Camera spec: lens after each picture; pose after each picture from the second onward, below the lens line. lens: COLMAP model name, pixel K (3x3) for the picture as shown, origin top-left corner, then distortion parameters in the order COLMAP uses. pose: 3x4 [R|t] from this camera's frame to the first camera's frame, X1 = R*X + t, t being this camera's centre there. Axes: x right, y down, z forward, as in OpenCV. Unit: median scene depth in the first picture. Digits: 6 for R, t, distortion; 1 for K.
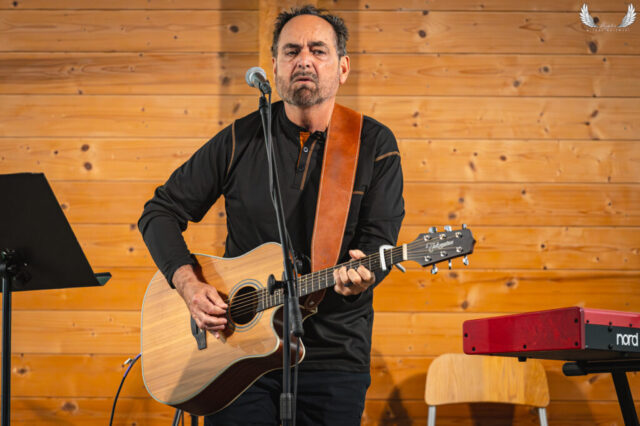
lens RADIAL K [[2903.5, 0, 344.9], [0, 2903.5, 170.8], [0, 0, 1]] dist [-0.116800, 0.000000]
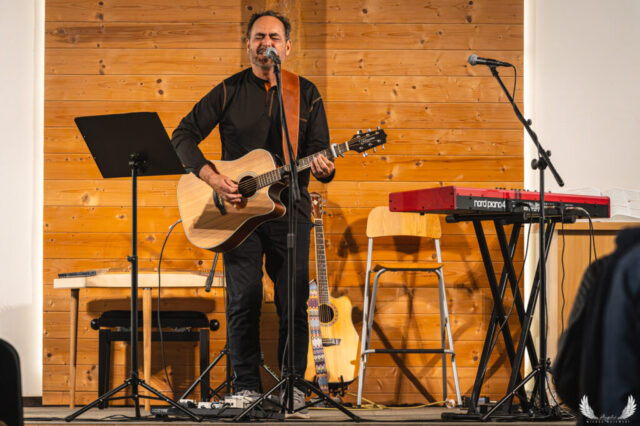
lens RADIAL K [[2299.3, 0, 296.7], [0, 2299.3, 190.0], [0, 0, 1]] dist [-0.160475, 0.000000]
pose [[1.000000, -0.000609, -0.000769, -0.010854], [0.000657, 0.997944, 0.064095, -0.029625], [0.000729, -0.064095, 0.997944, -0.300388]]
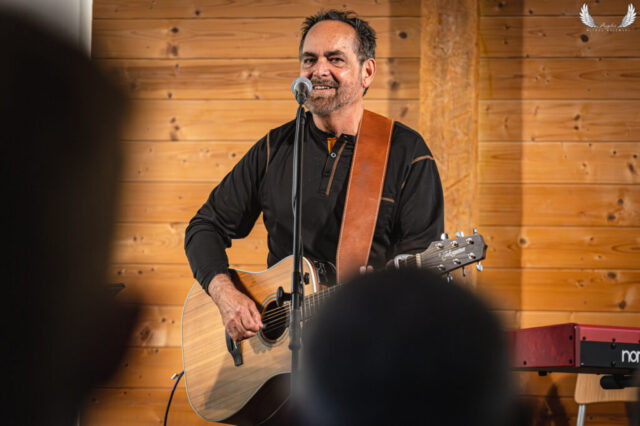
lens RADIAL K [[2574.4, 0, 317.5], [0, 2574.4, 217.6], [0, 0, 1]] dist [-0.097337, 0.000000]
pose [[0.981963, 0.003488, -0.189042, 0.105868], [0.001099, 0.999708, 0.024154, -0.006191], [0.189071, -0.023926, 0.981672, 0.094142]]
